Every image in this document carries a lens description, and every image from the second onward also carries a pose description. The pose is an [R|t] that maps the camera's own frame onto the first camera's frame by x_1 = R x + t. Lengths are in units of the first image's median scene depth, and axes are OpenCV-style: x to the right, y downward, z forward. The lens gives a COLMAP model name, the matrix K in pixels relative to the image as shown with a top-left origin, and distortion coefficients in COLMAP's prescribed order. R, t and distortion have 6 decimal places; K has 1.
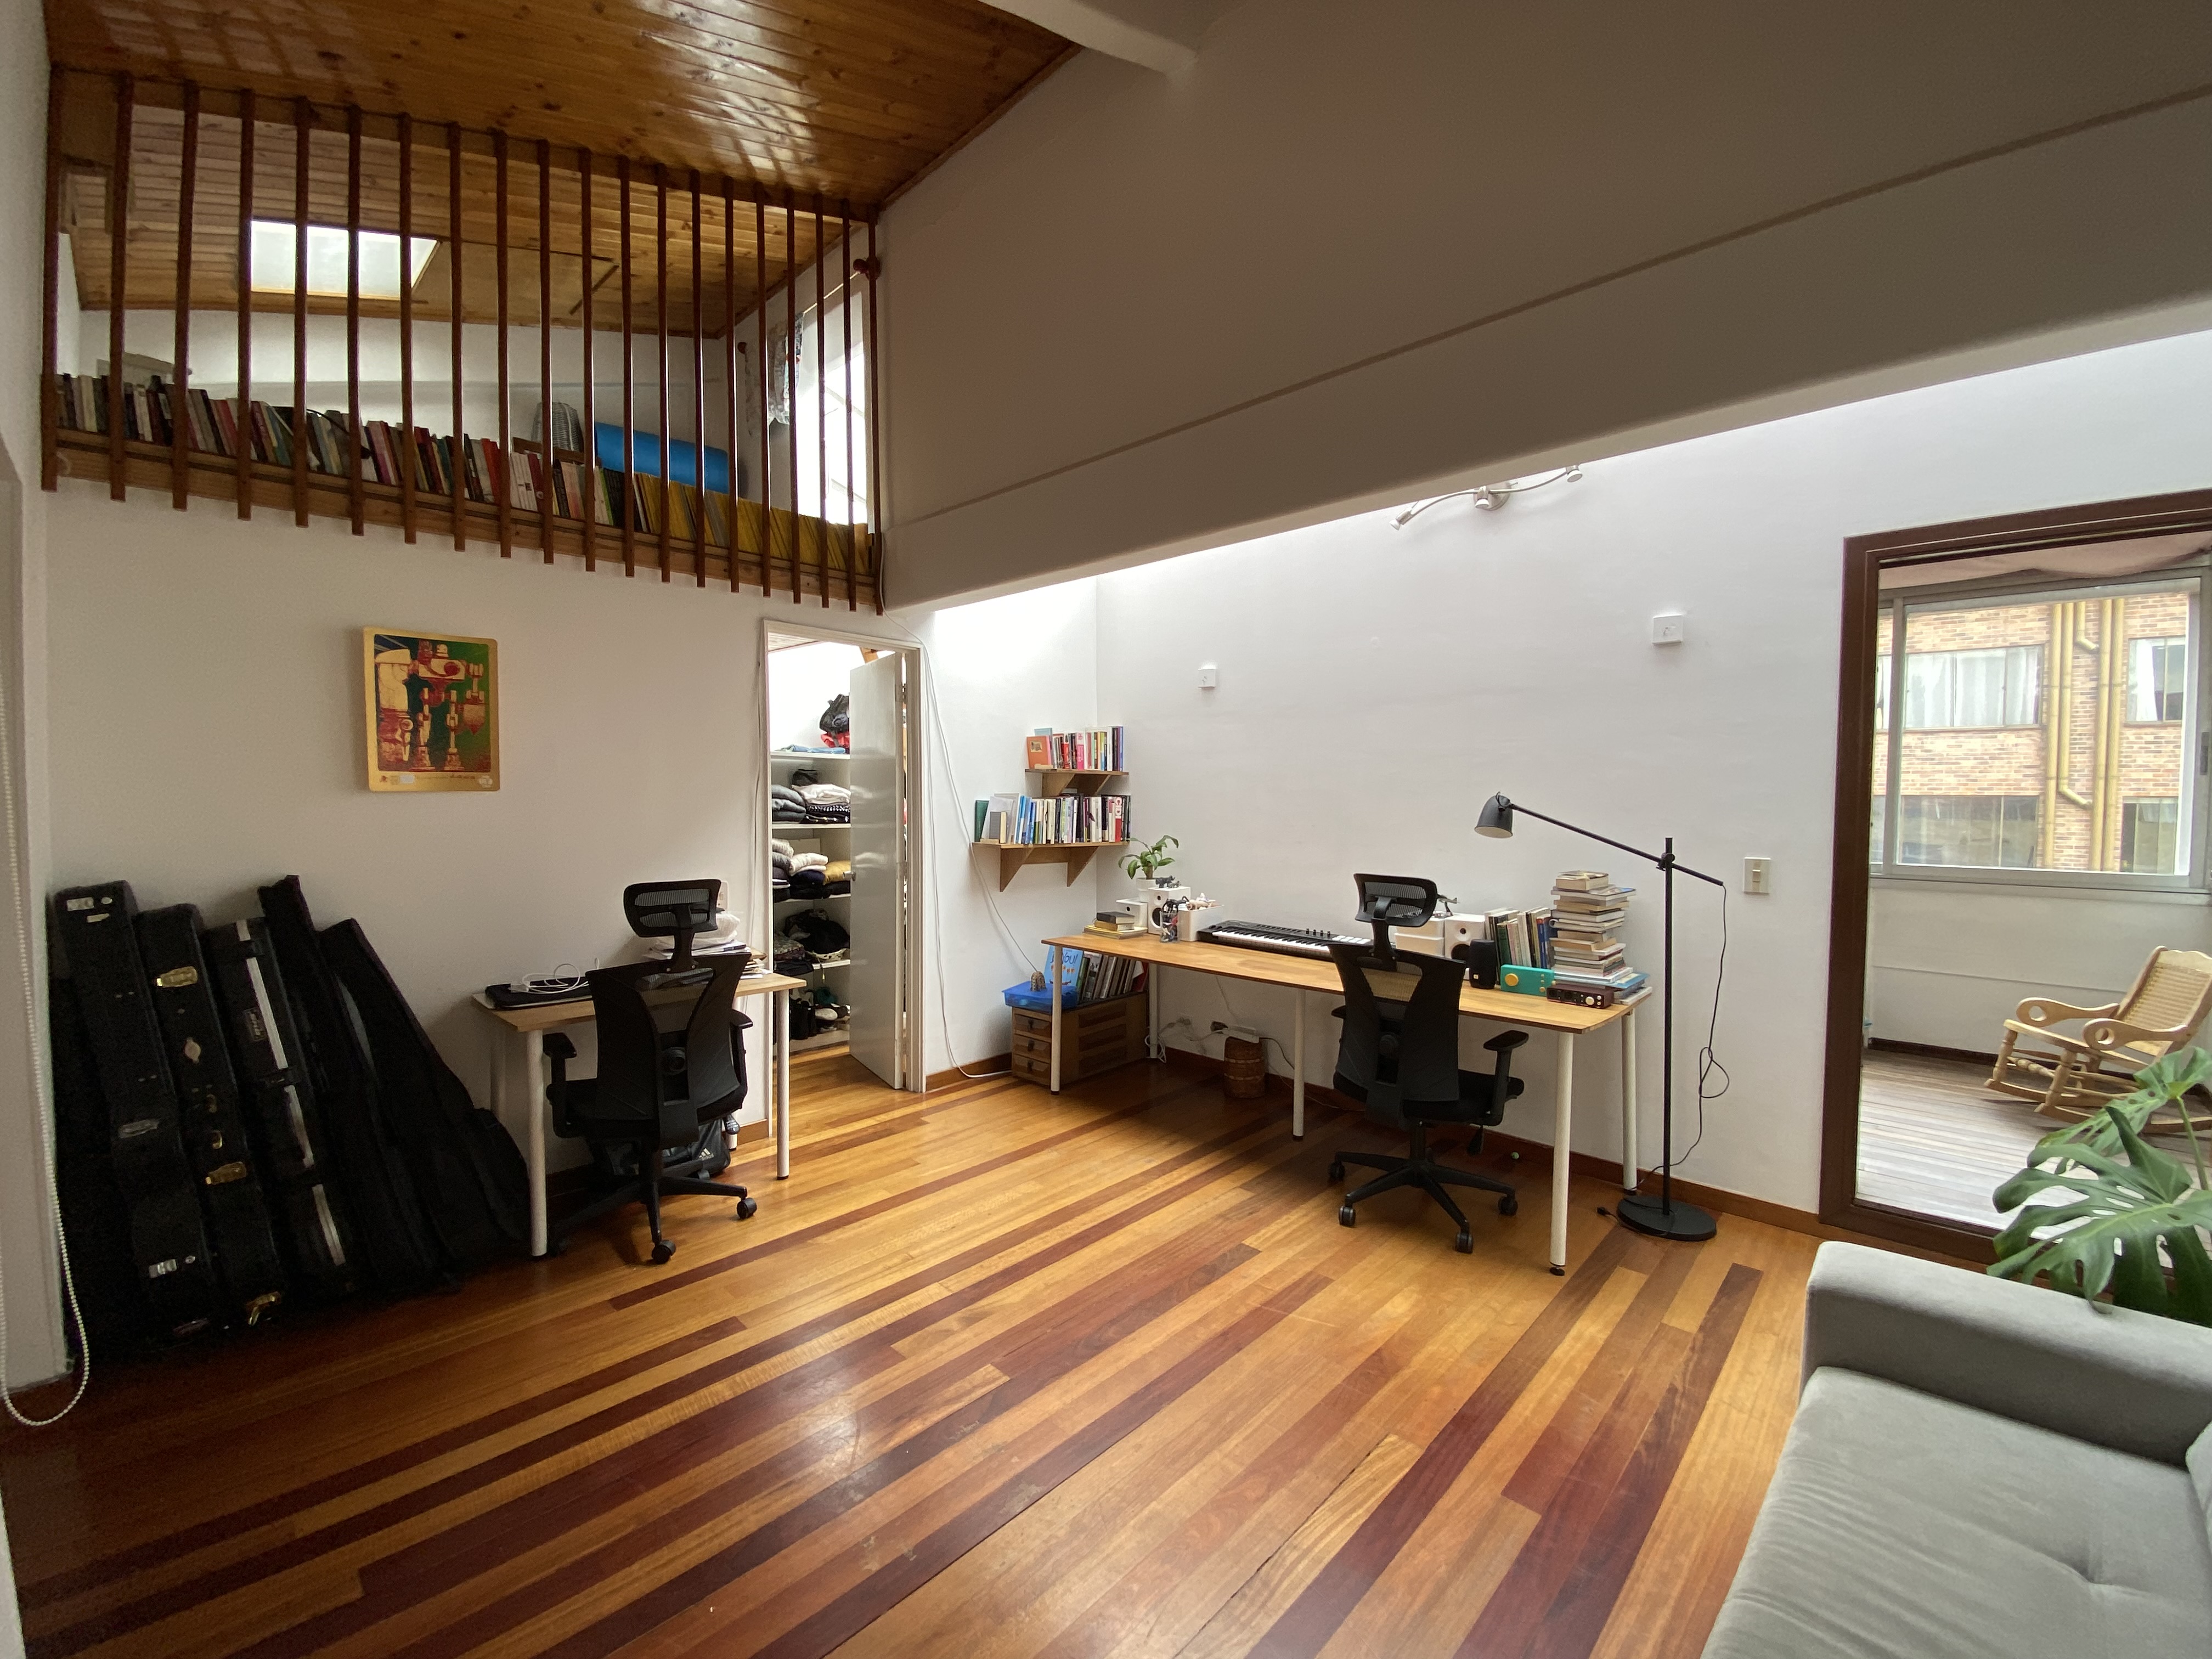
lens RADIAL K [[913.7, 0, 1098.4], [0, 913.7, 829.3], [0, 0, 1]] dist [0.022676, -0.019702]
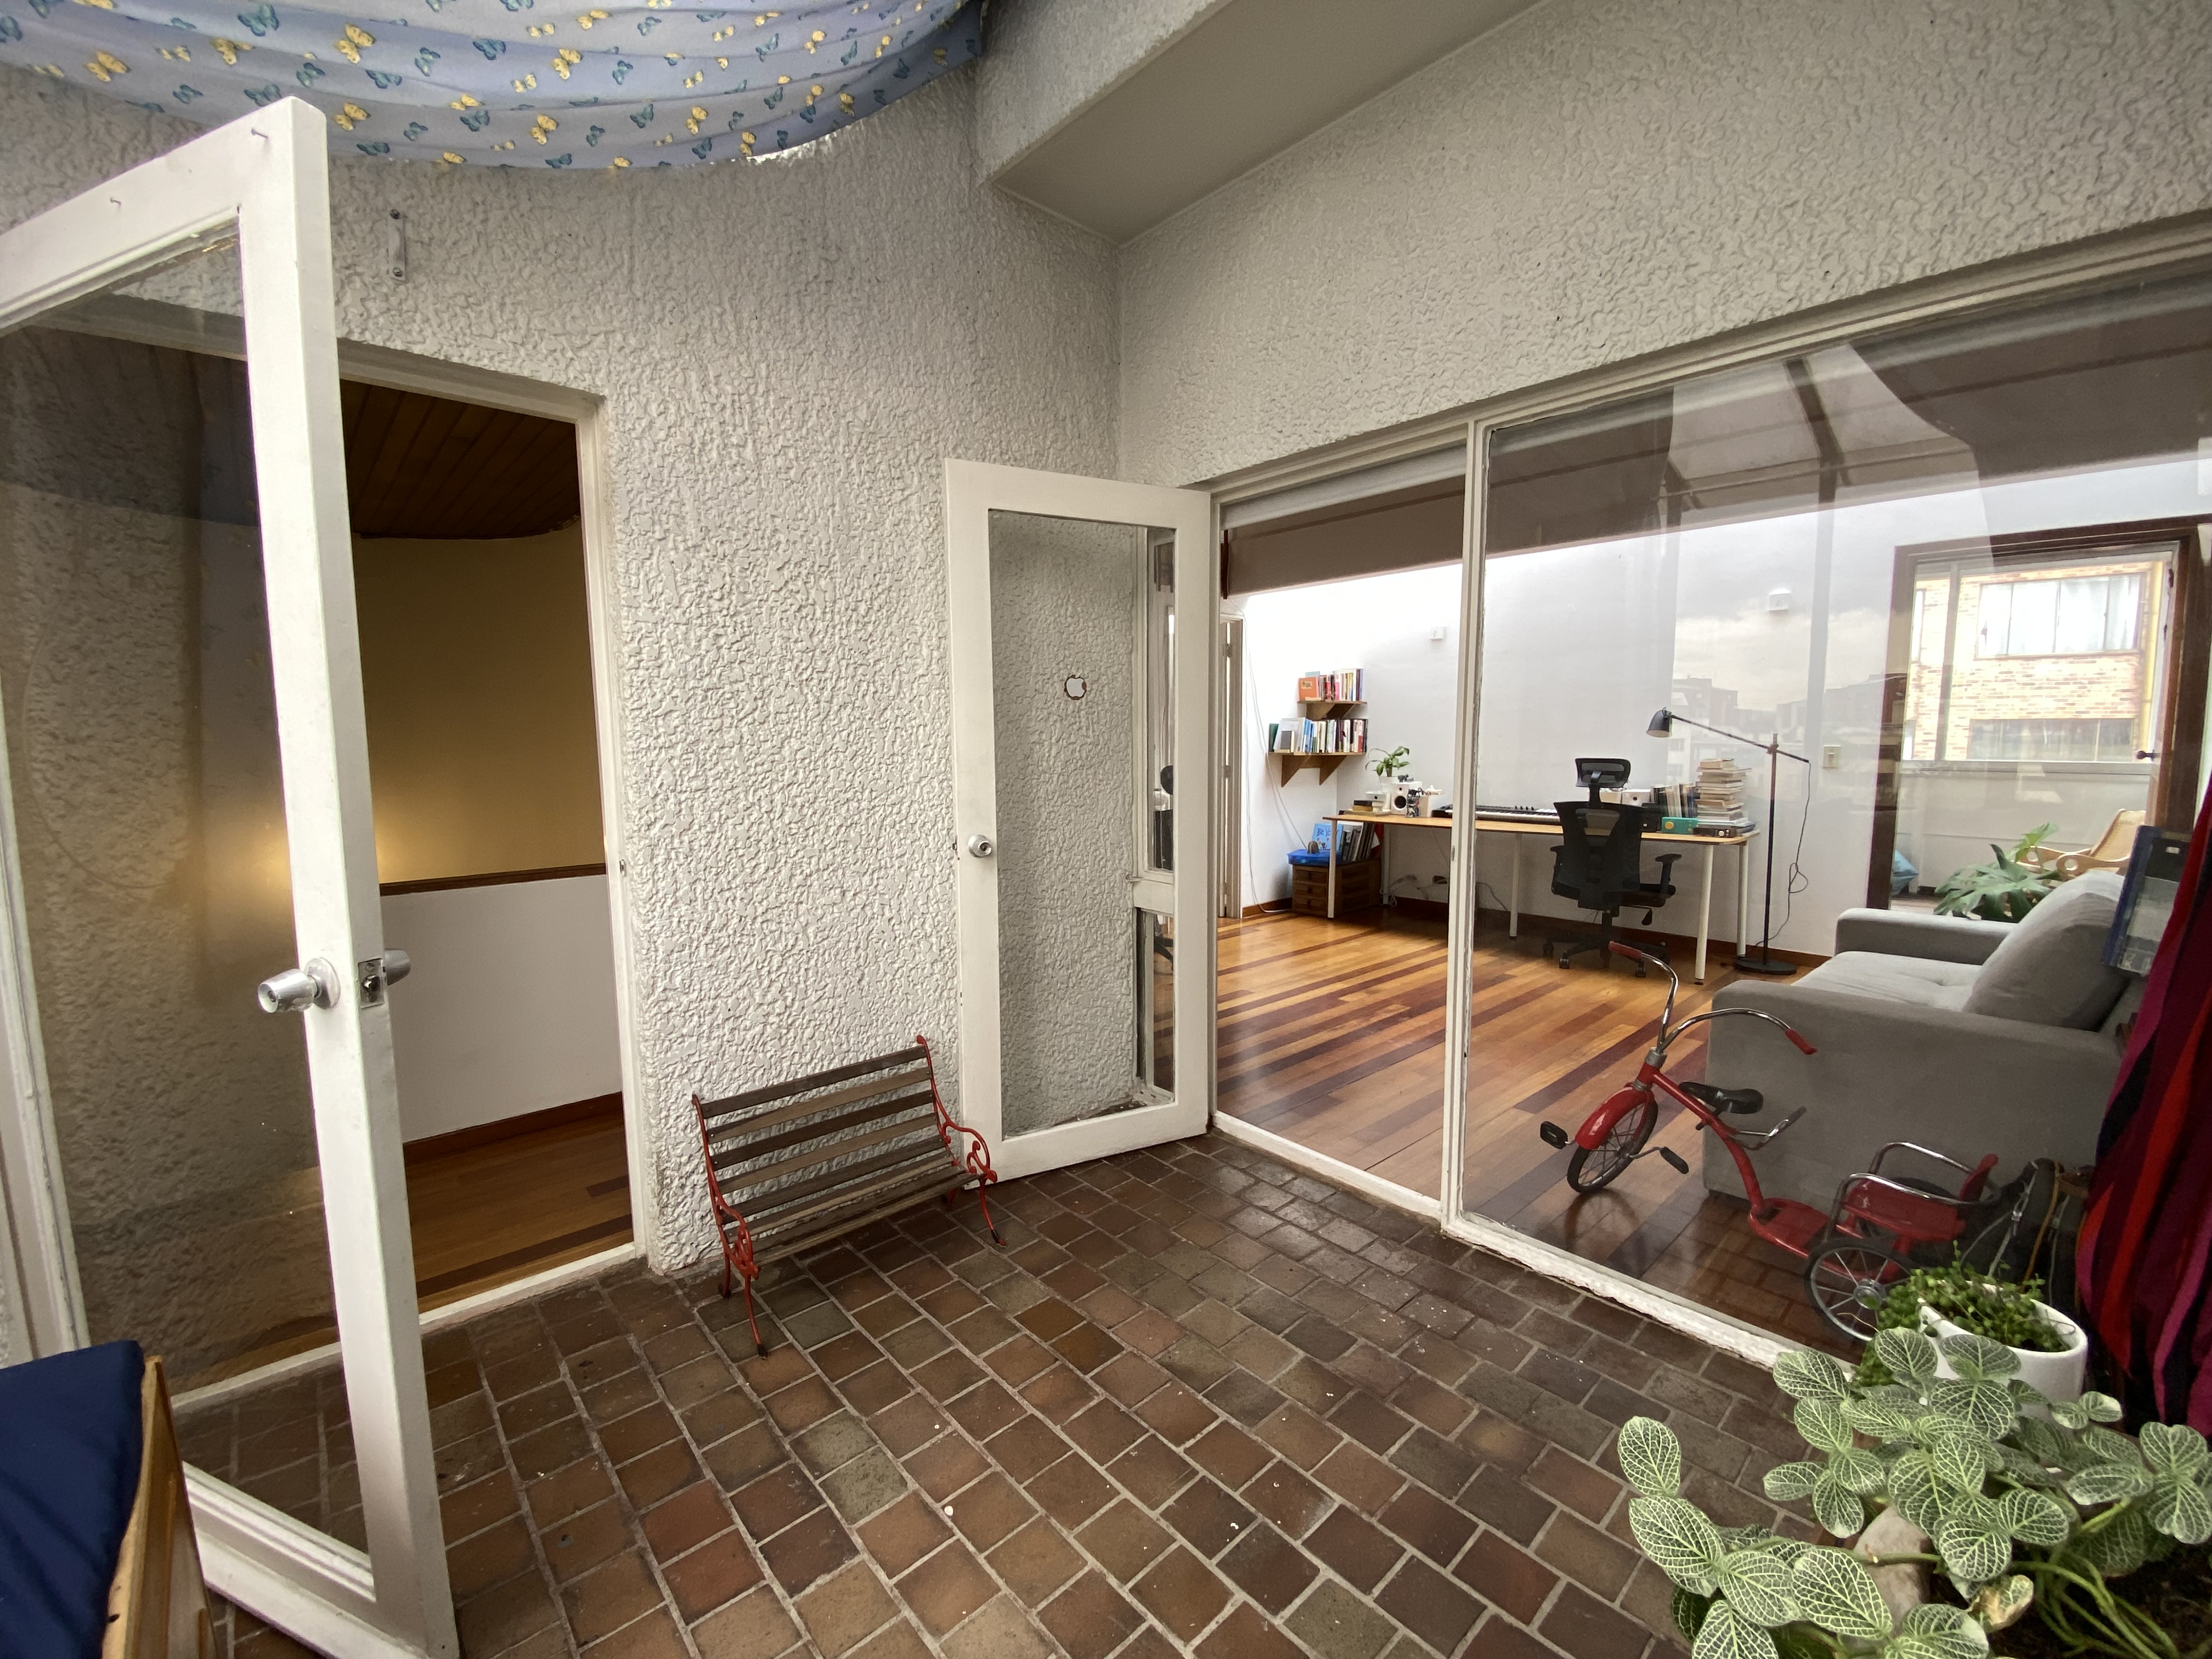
lens RADIAL K [[913.7, 0, 1098.4], [0, 913.7, 829.3], [0, 0, 1]] dist [0.022676, -0.019702]
pose [[0.997446, -0.005402, -0.071227, -0.303122], [0.010031, 0.997848, 0.064795, 0.039621], [0.070724, -0.065344, 0.995353, -0.472124]]
